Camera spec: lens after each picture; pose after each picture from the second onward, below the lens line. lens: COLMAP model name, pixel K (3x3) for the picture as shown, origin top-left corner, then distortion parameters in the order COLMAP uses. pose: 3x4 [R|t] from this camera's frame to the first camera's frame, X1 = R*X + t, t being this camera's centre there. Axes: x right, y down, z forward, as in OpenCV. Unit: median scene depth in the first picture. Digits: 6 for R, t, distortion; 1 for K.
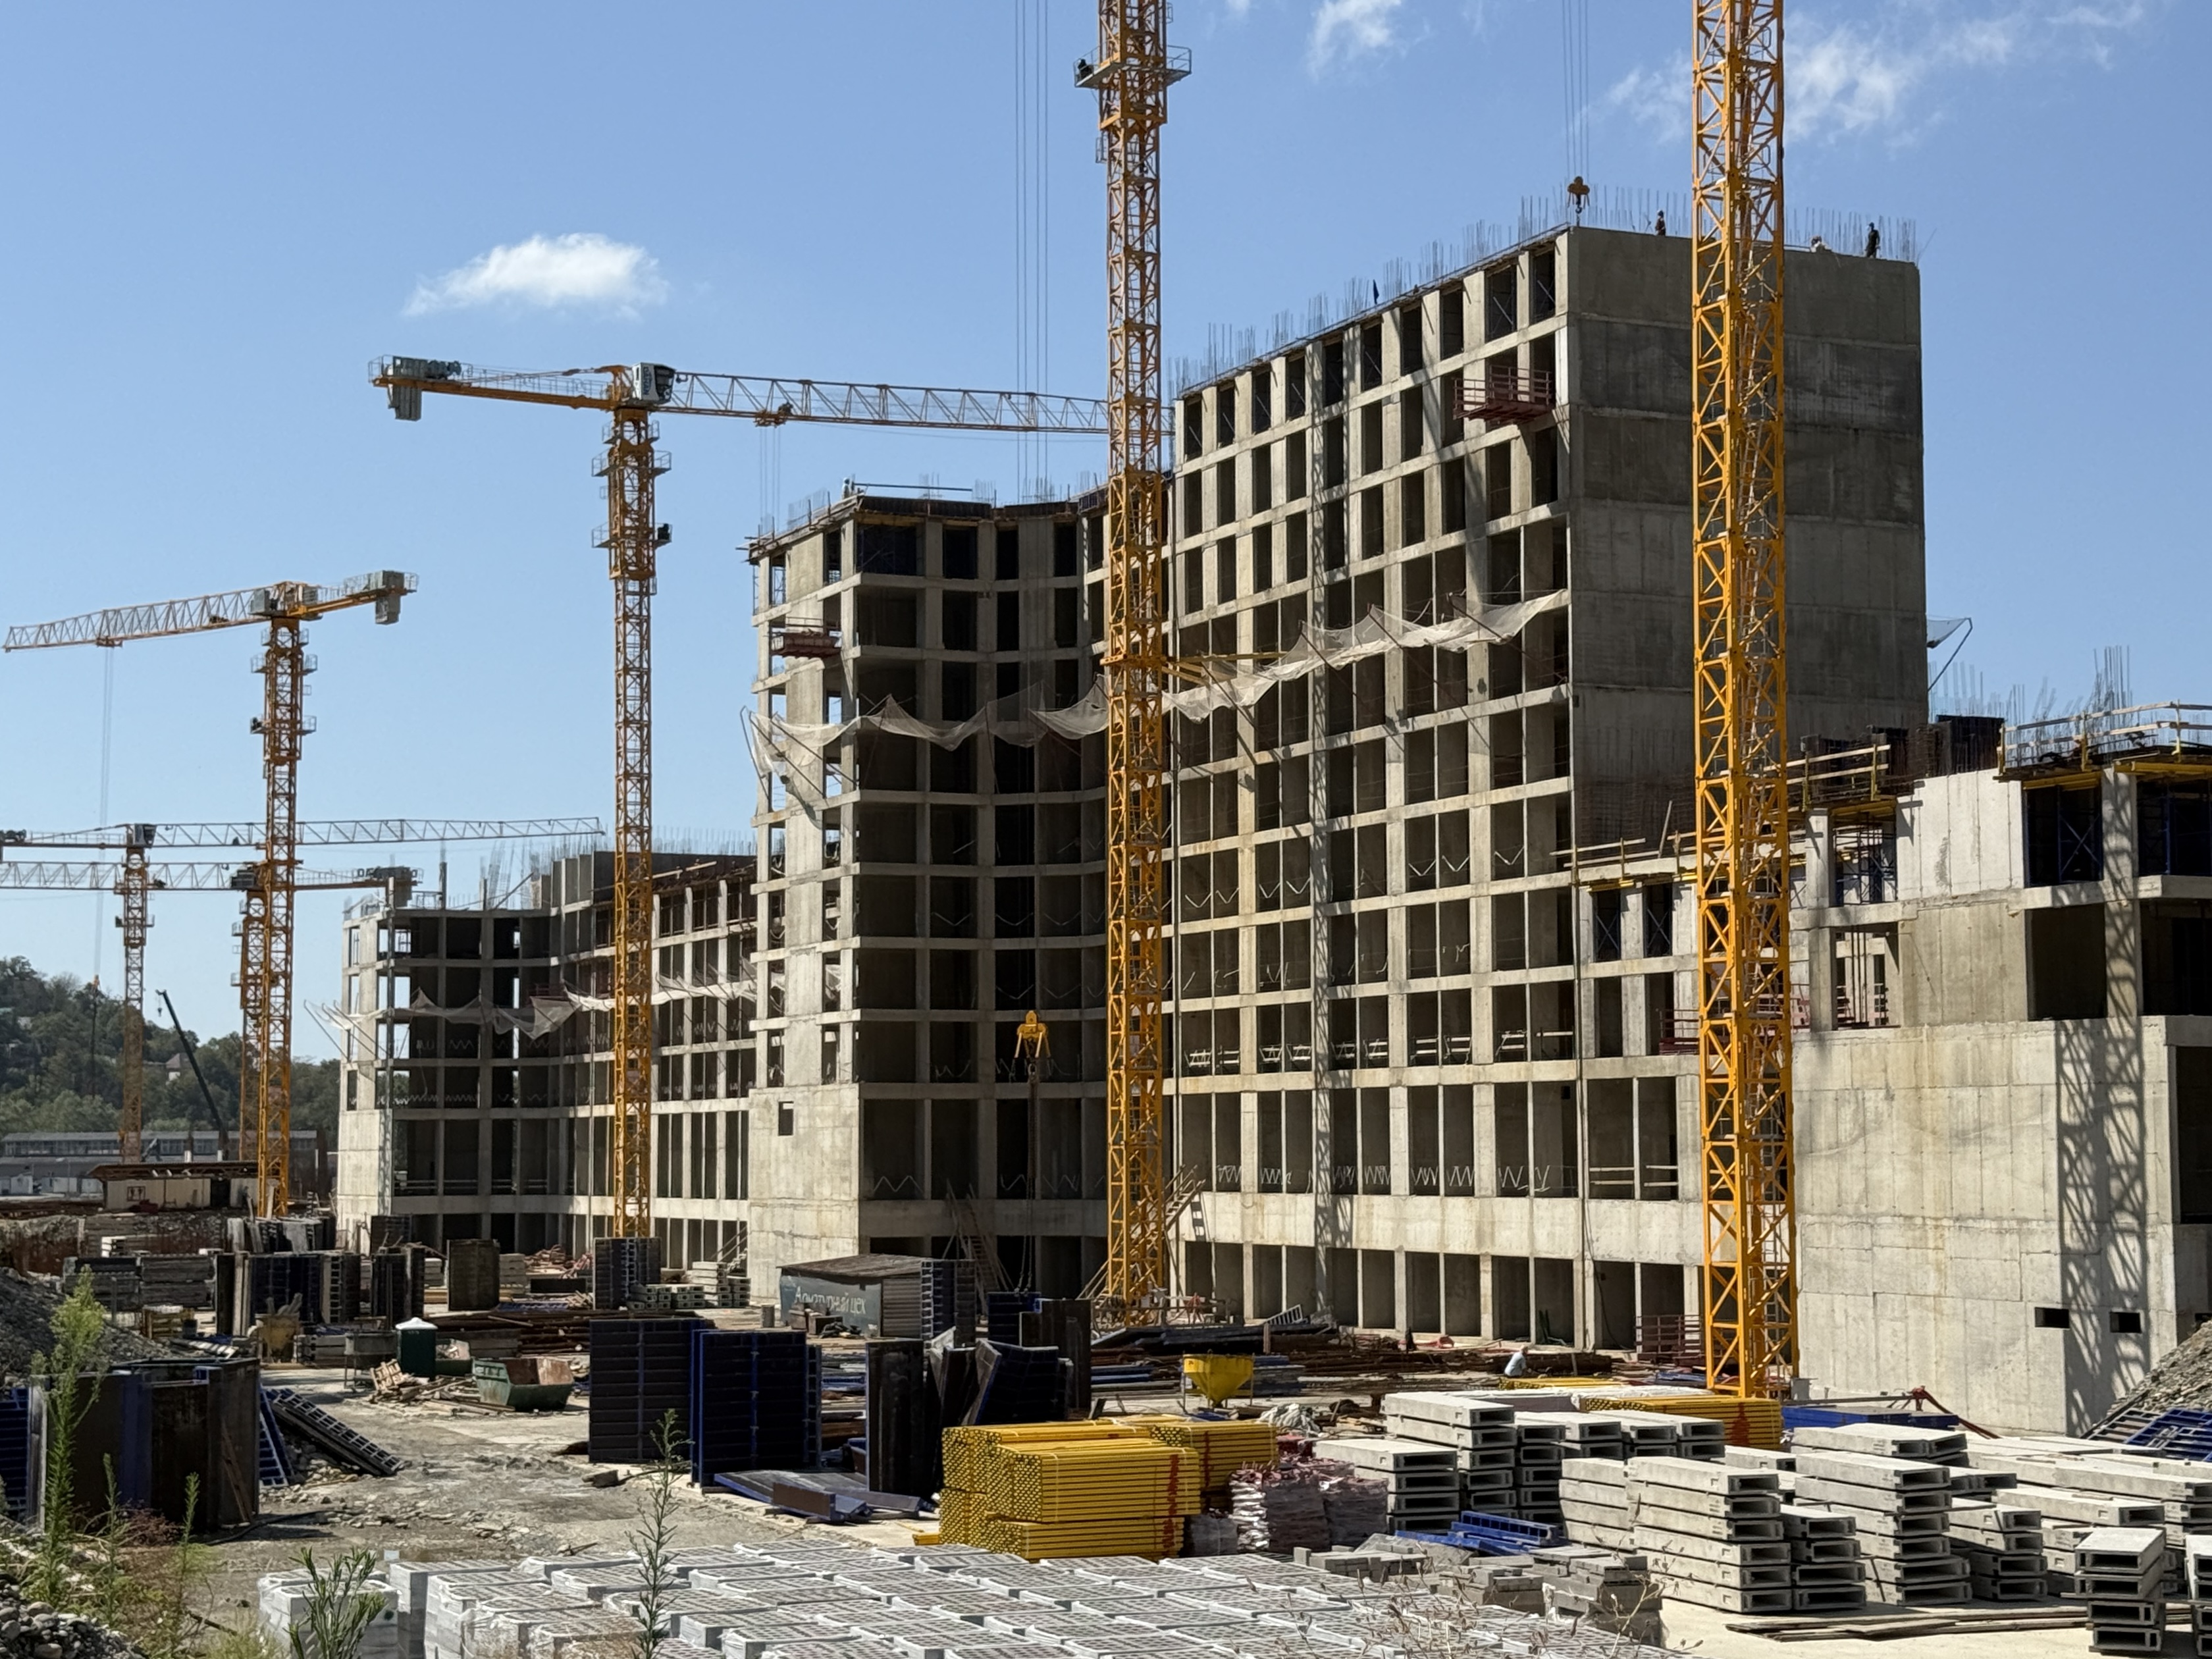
lens RADIAL K [[3572.2, 0, 1094.8], [0, 3572.2, 820.2], [0, 0, 1]] dist [0.170721, 0.000000]
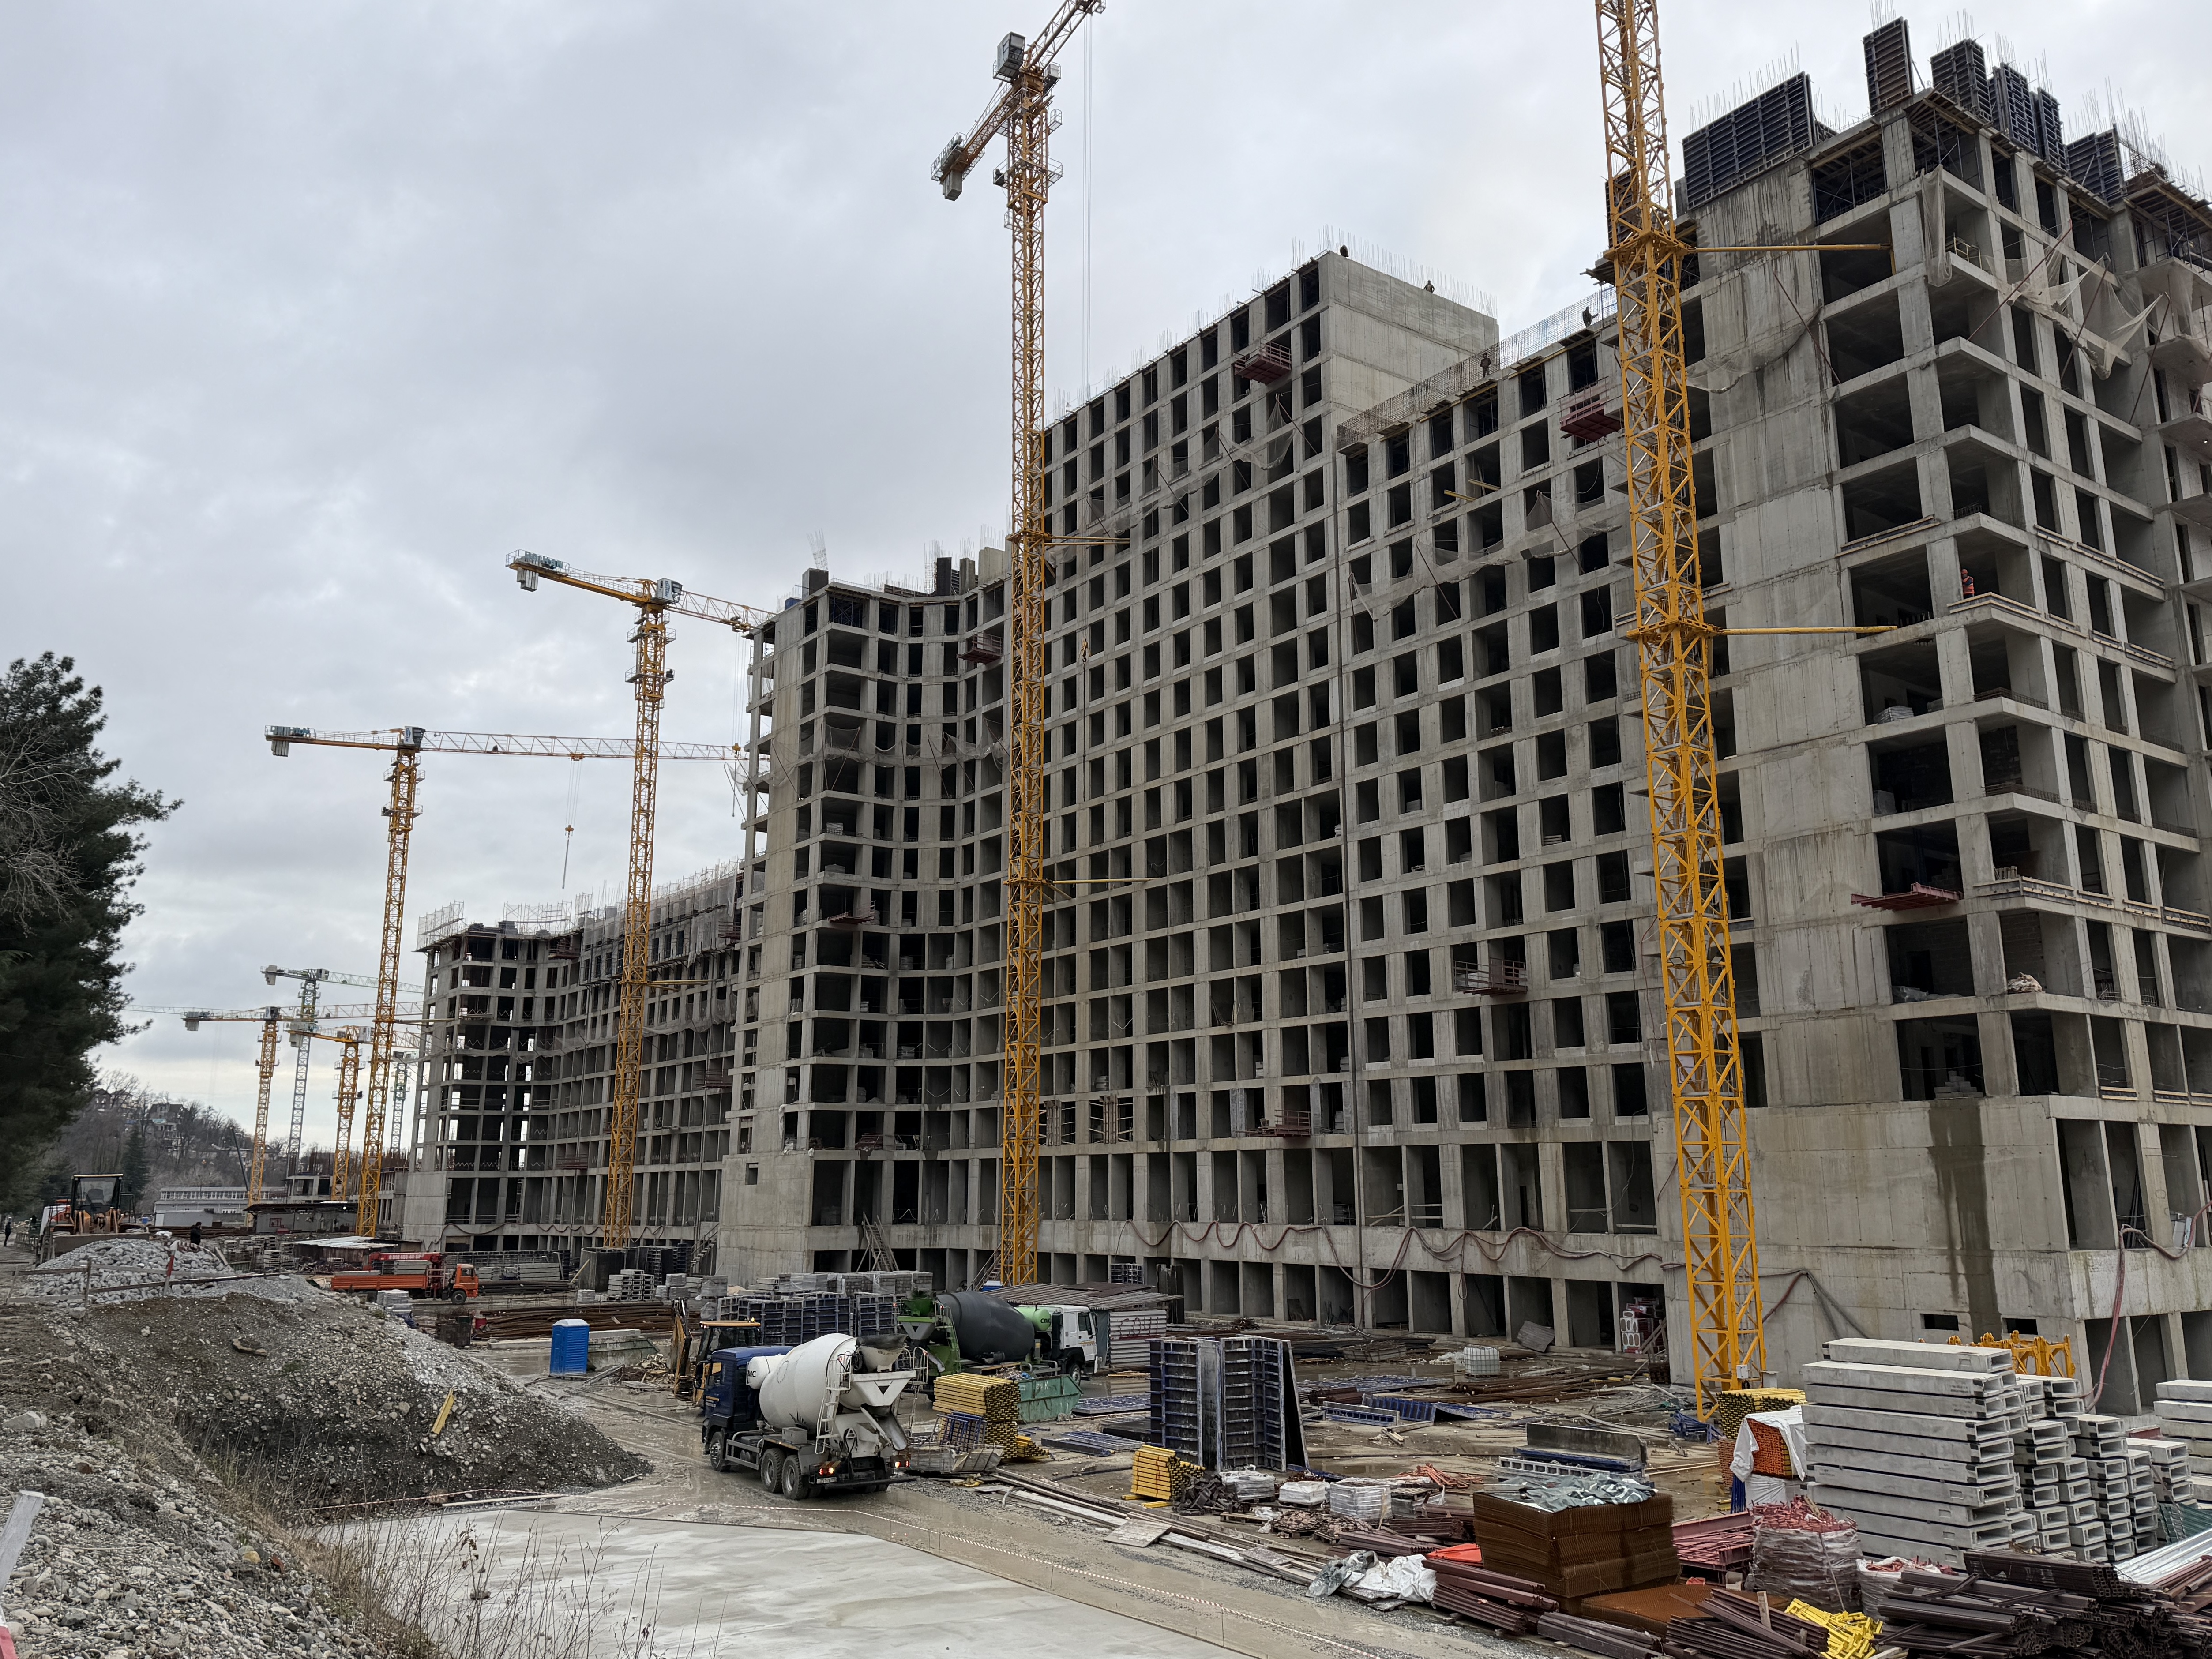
lens RADIAL K [[1679.6, 0, 1128.1], [0, 1679.6, 784.8], [0, 0, 1]] dist [0.072030, -0.016160]
pose [[0.976605, 0.052496, 0.208533, -0.091863], [-0.021433, 0.988678, -0.148513, 0.021189], [-0.213969, 0.140569, 0.966673, 0.221636]]
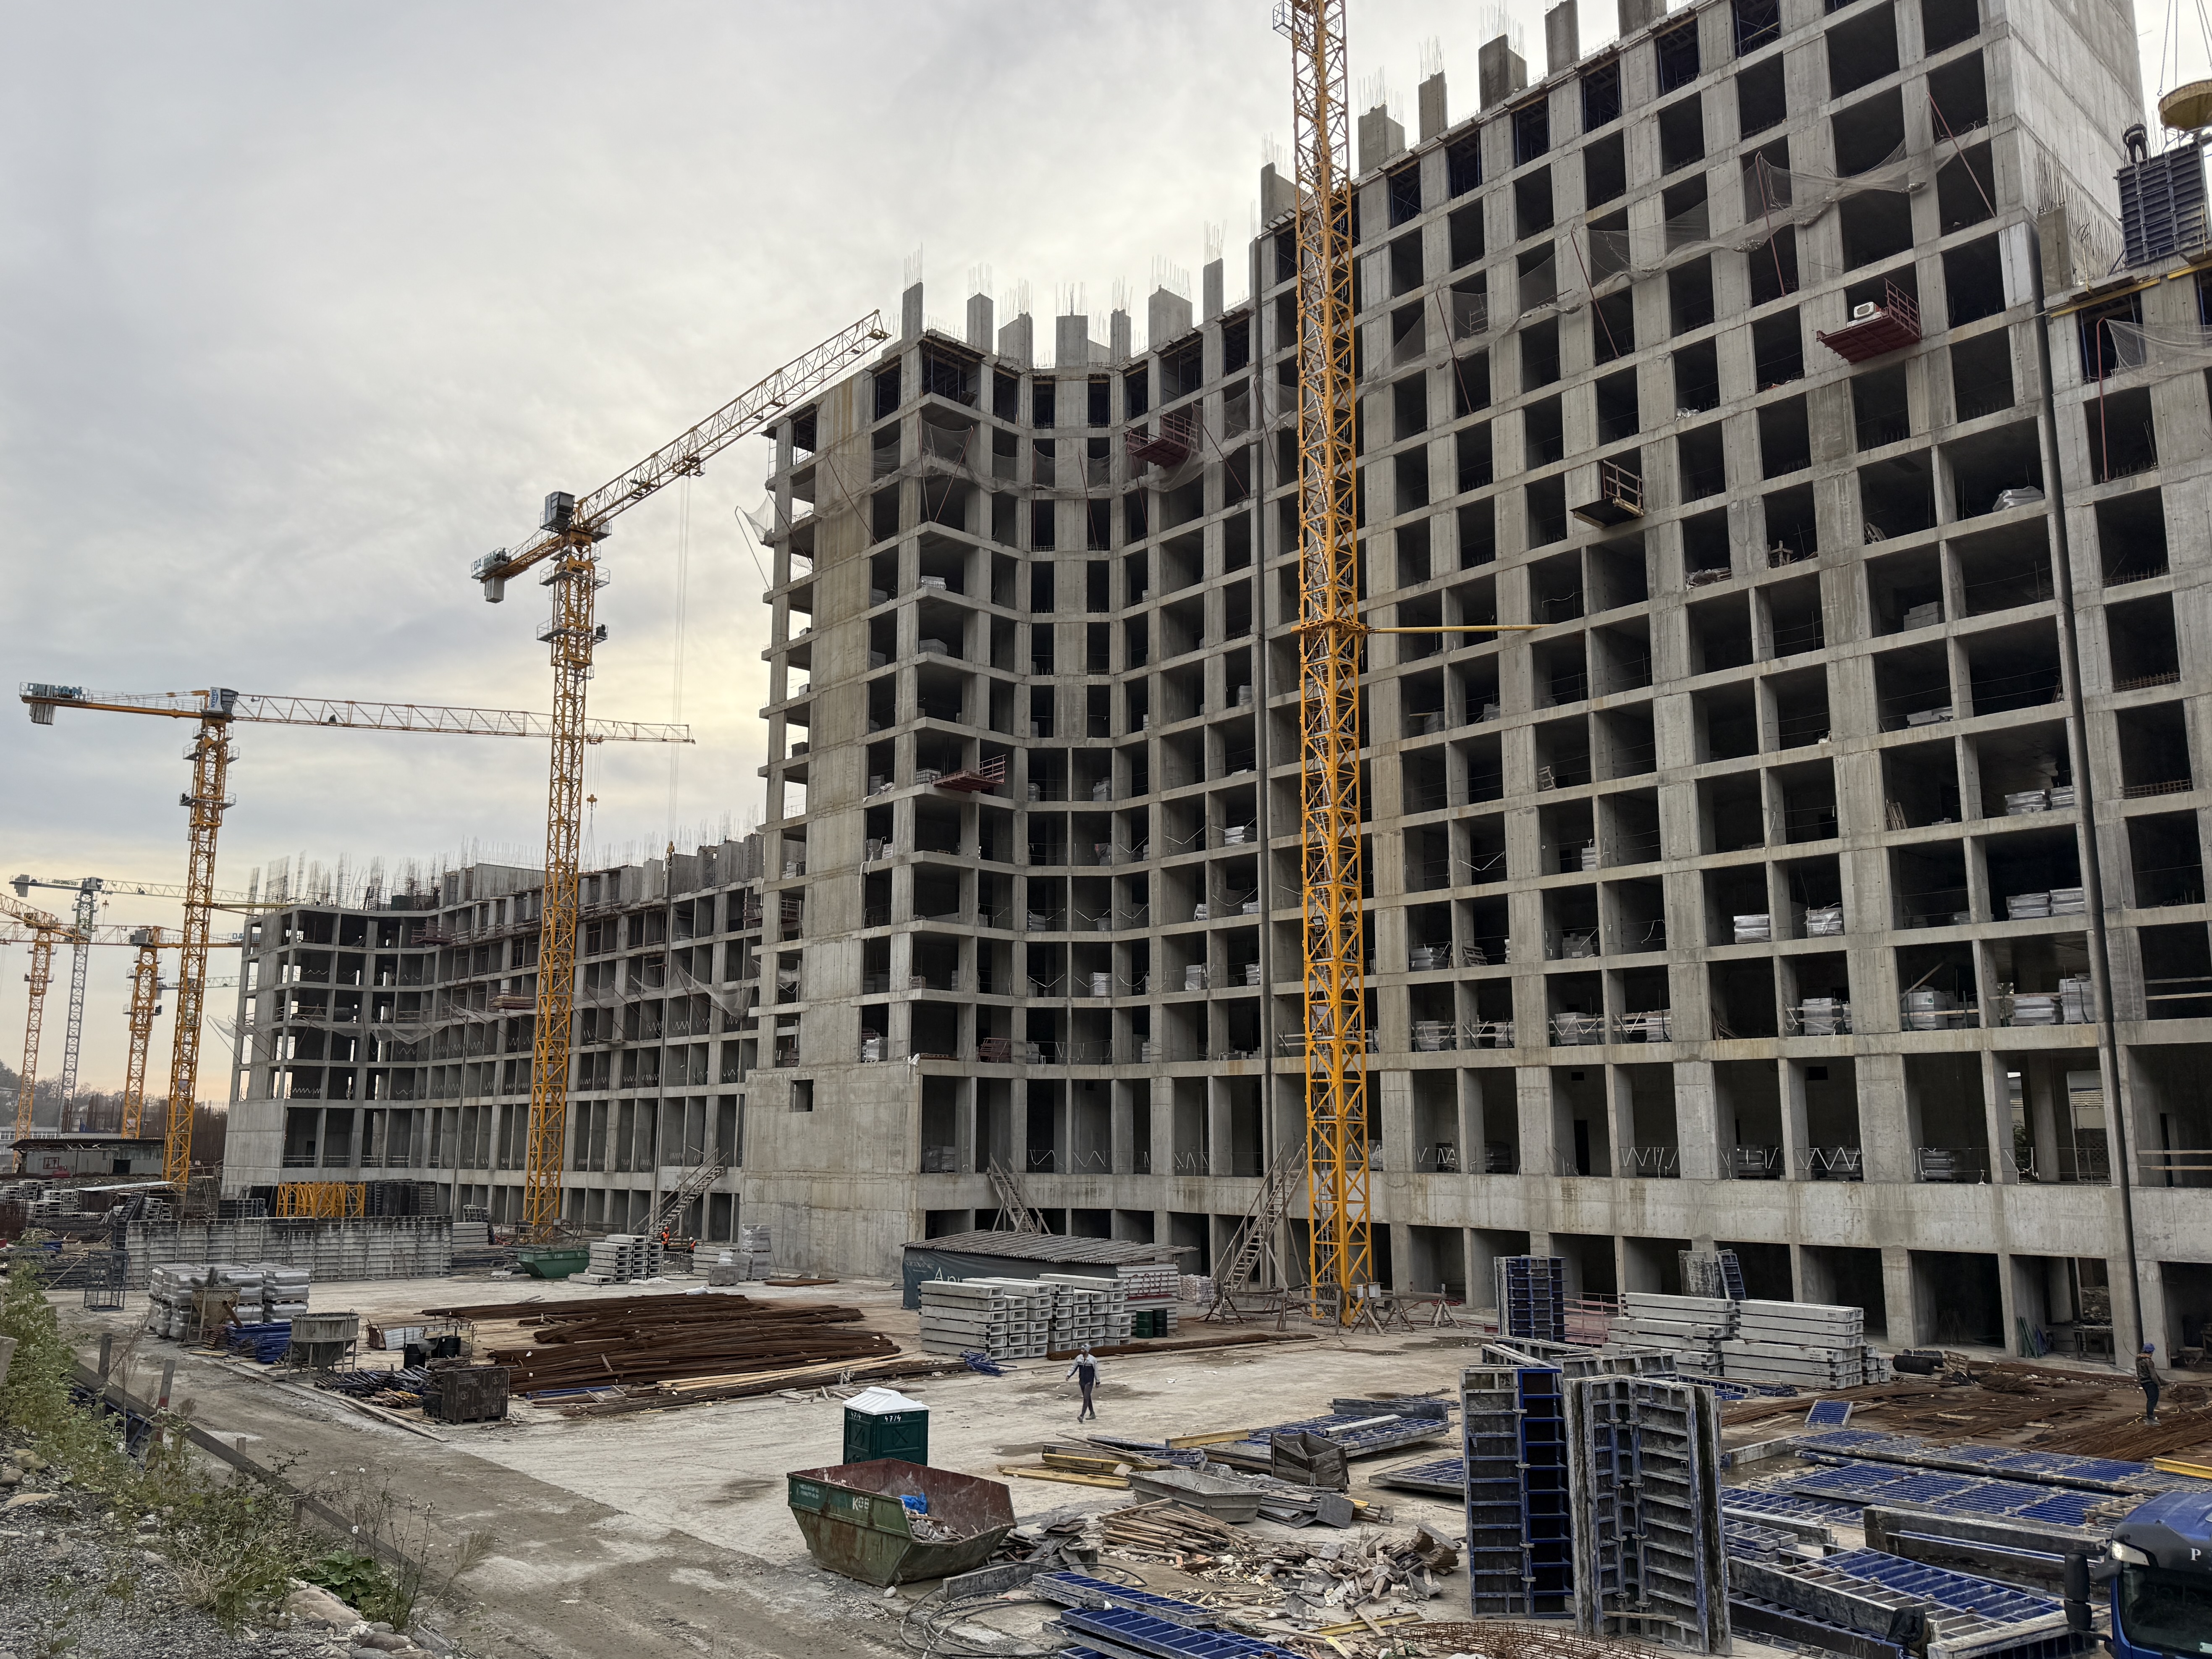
lens RADIAL K [[1608.3, 0, 1090.8], [0, 1608.3, 870.1], [0, 0, 1]] dist [0.063039, -0.063038]
pose [[0.947200, 0.057518, 0.315442, -0.166280], [-0.034426, 0.996335, -0.078300, 0.052316], [-0.318790, 0.063306, 0.945709, 0.533169]]
